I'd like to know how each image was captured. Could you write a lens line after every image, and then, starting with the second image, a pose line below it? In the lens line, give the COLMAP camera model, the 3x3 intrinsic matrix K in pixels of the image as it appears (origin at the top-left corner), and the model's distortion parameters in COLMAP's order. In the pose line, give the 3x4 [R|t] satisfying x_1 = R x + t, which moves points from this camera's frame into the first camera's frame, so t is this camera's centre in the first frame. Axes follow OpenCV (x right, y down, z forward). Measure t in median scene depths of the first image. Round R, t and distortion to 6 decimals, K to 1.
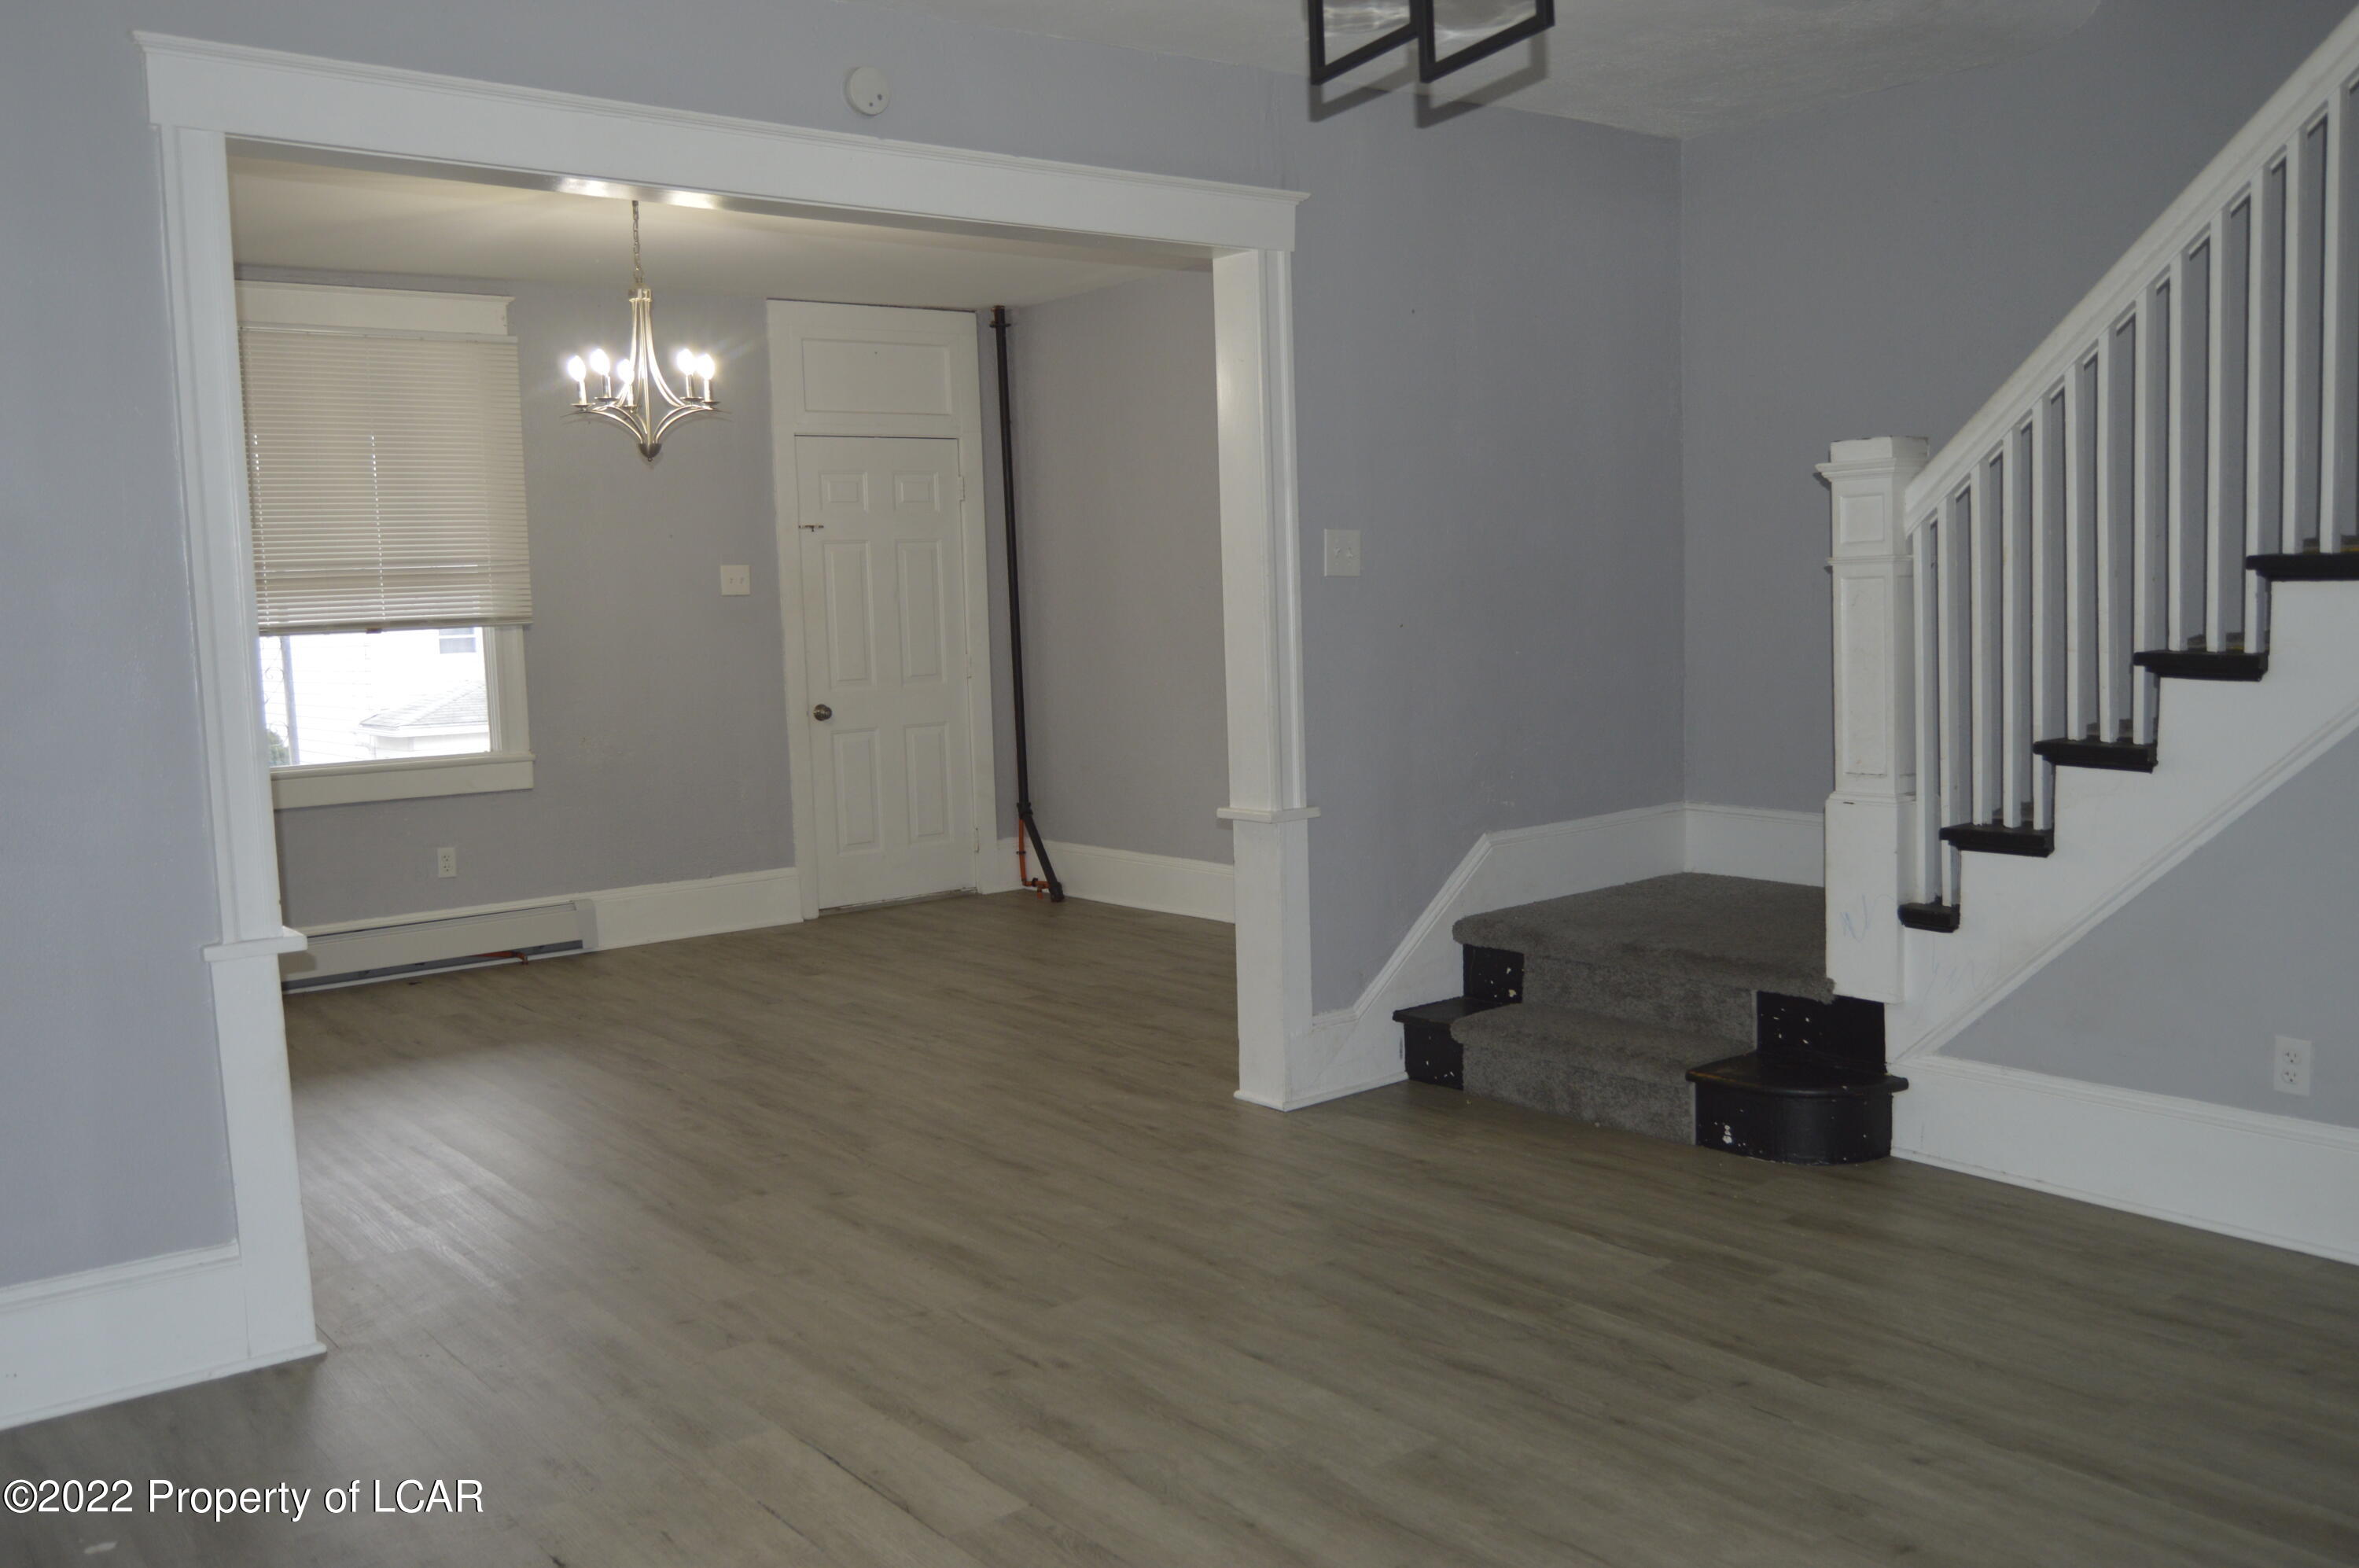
lens RADIAL K [[1947.9, 0, 1181.2], [0, 1947.9, 774.6], [0, 0, 1]] dist [-0.021539, 0.002371]
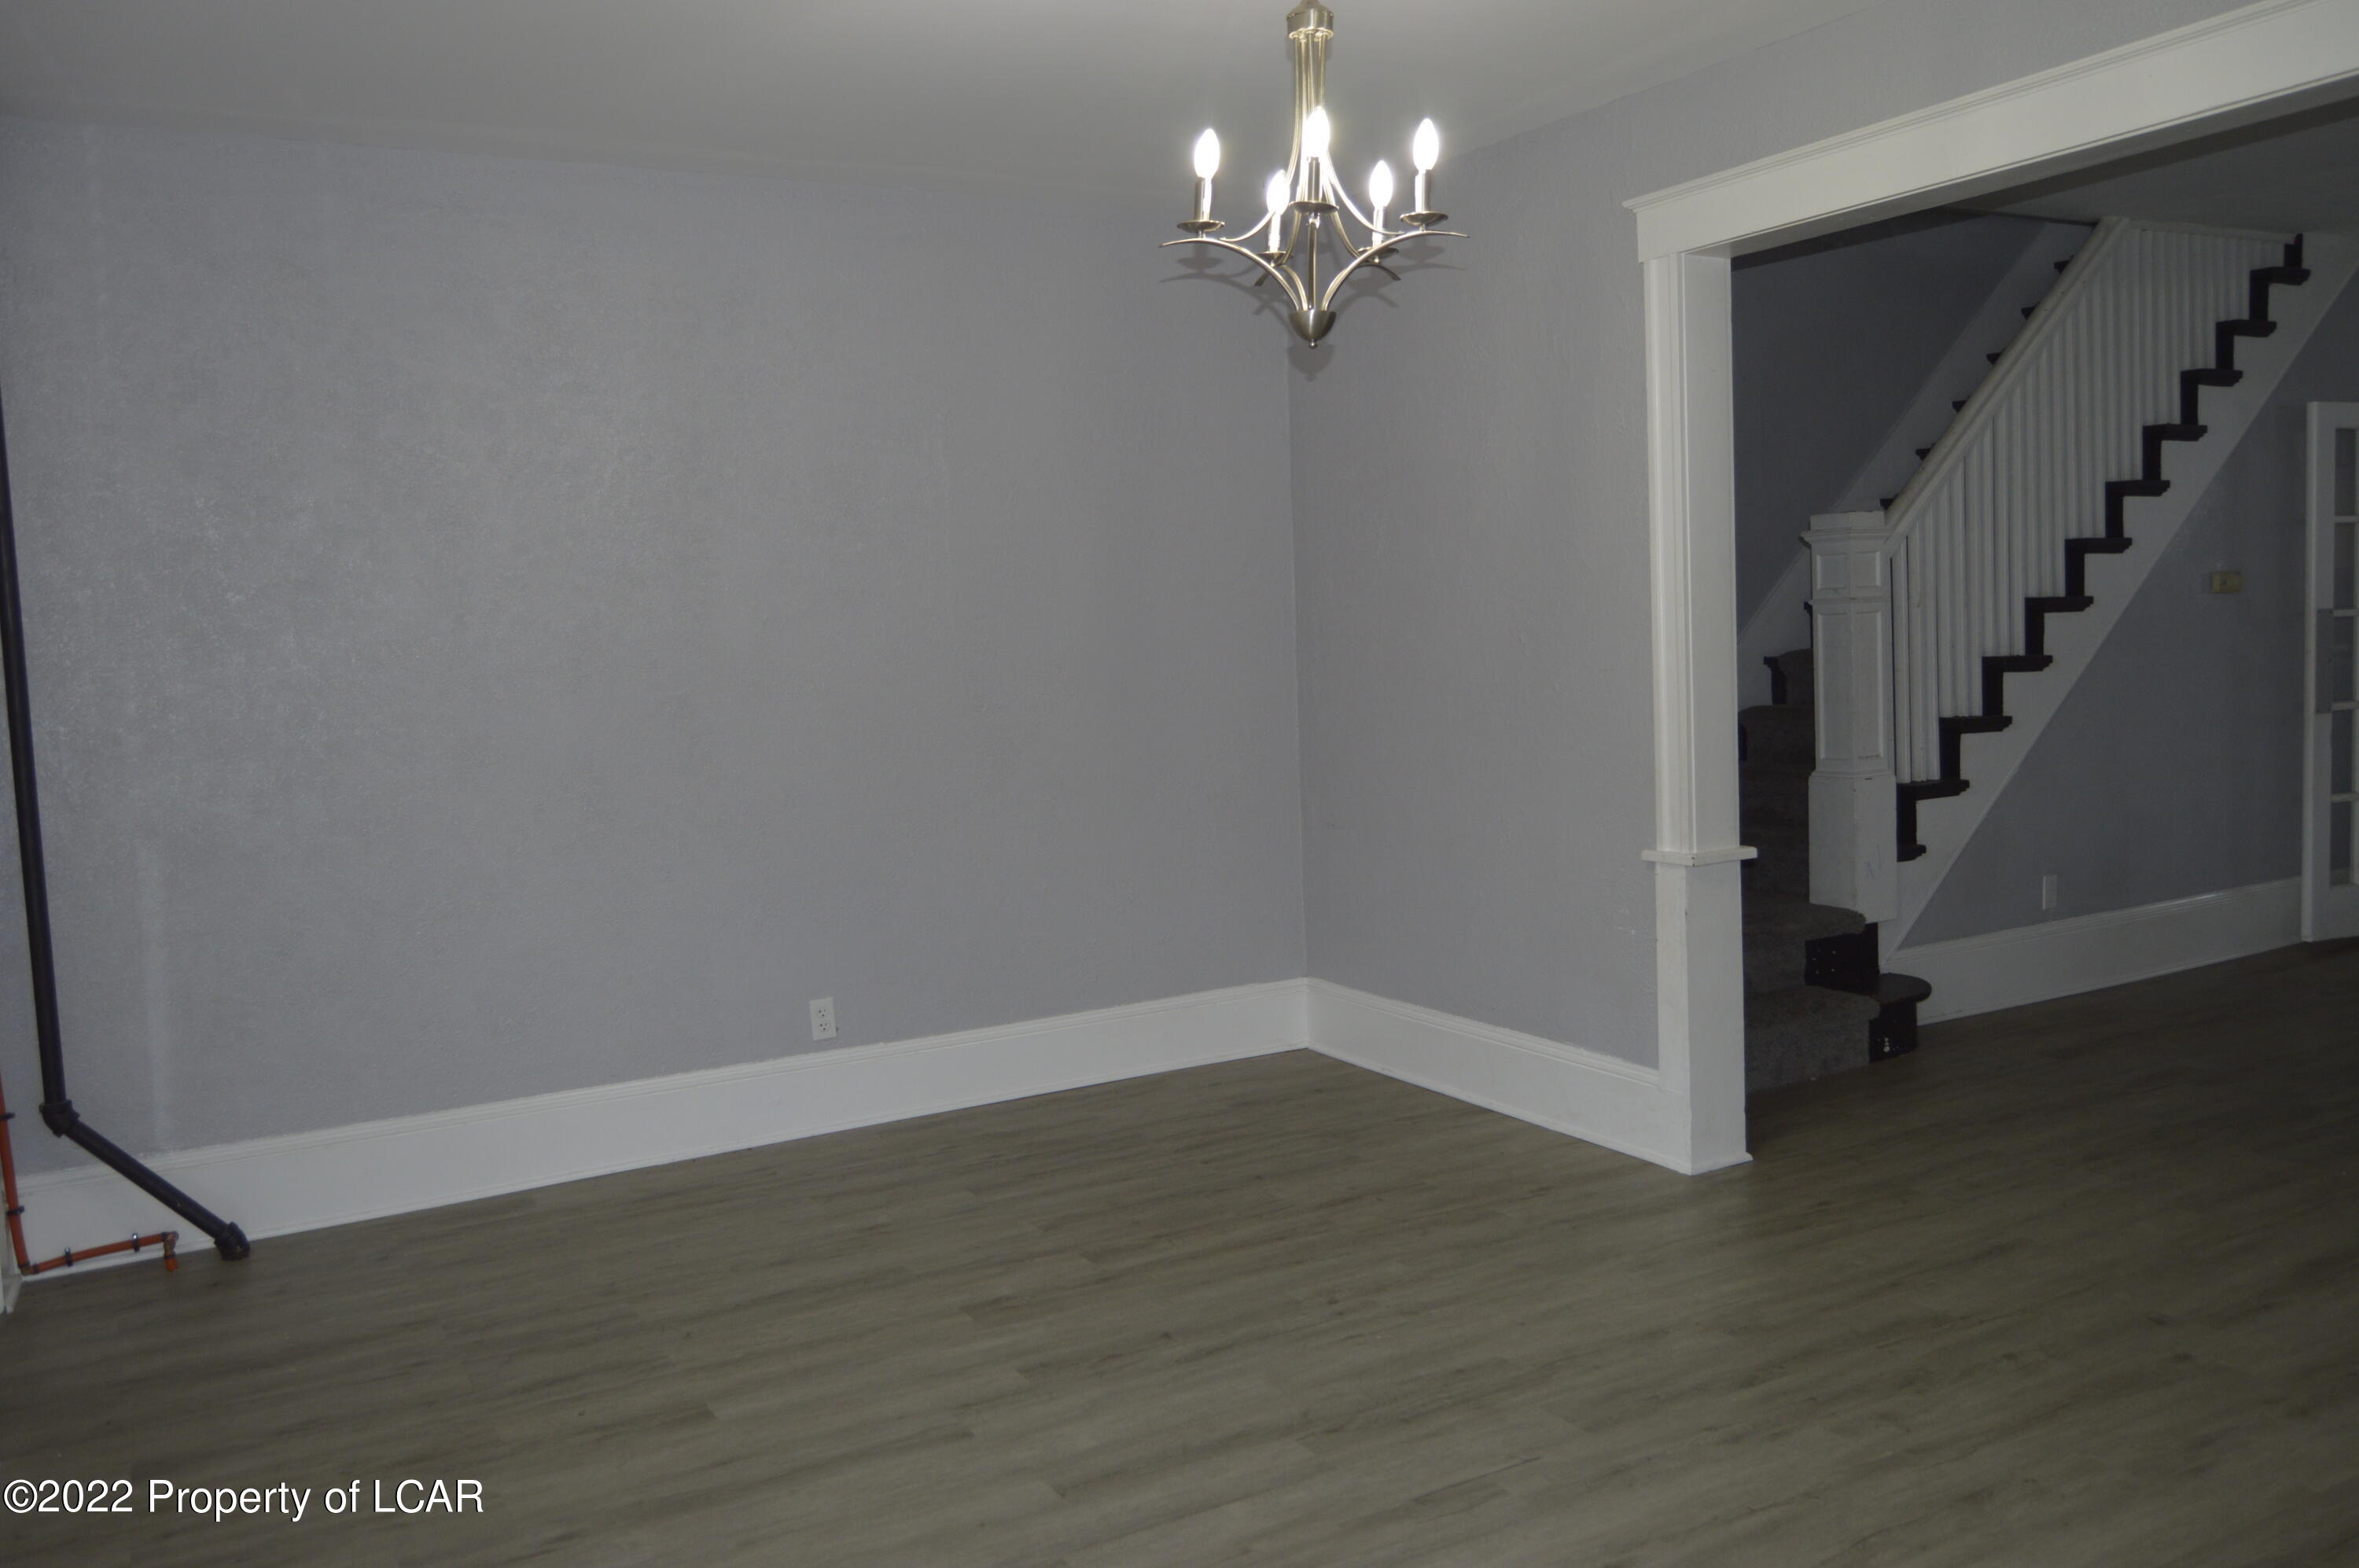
lens RADIAL K [[1869.5, 0, 1183.4], [0, 1869.5, 782.6], [0, 0, 1]] dist [-0.017284, 0.018118]
pose [[0.148996, -0.052056, 0.987467, -0.790005], [0.131994, 0.990724, 0.032312, -0.068808], [-0.979989, 0.125525, 0.154485, 0.993451]]
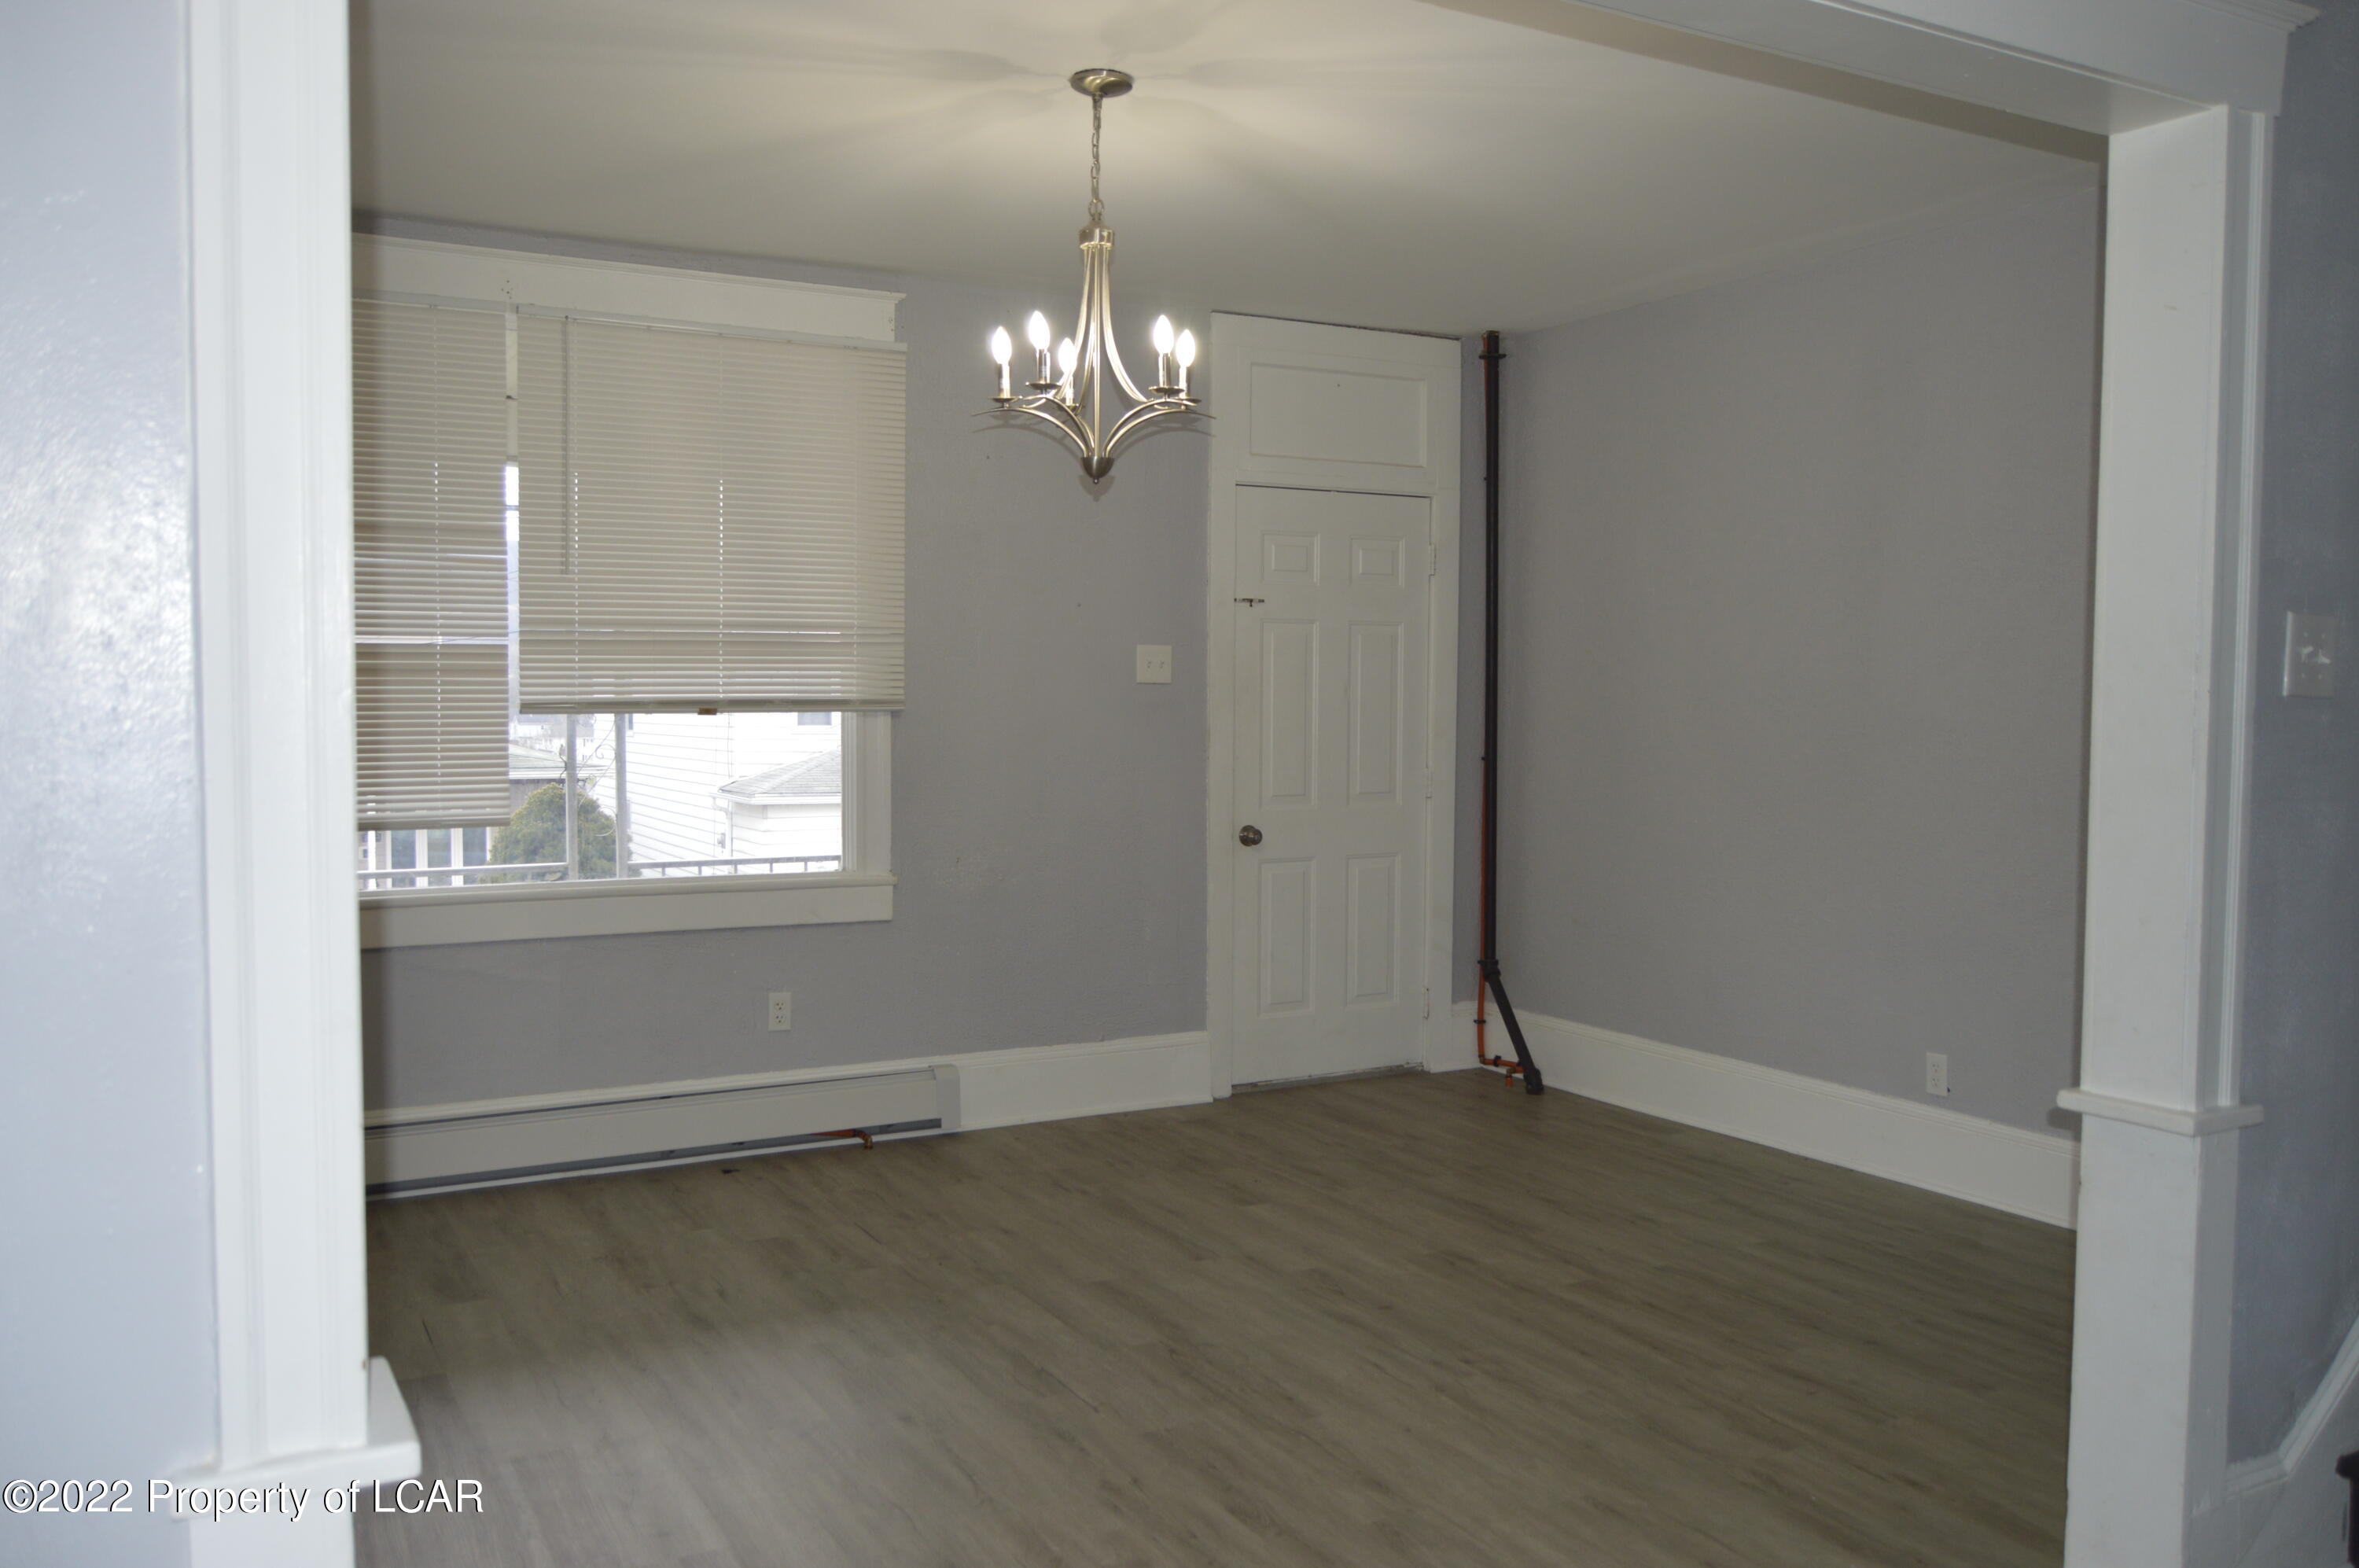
lens RADIAL K [[1835.8, 0, 1190.6], [0, 1835.8, 779.9], [0, 0, 1]] dist [-0.023097, 0.010965]
pose [[0.987188, 0.046368, -0.152677, -0.141564], [-0.052798, 0.997869, -0.038331, -0.036460], [0.150574, 0.045900, 0.987533, 0.386939]]
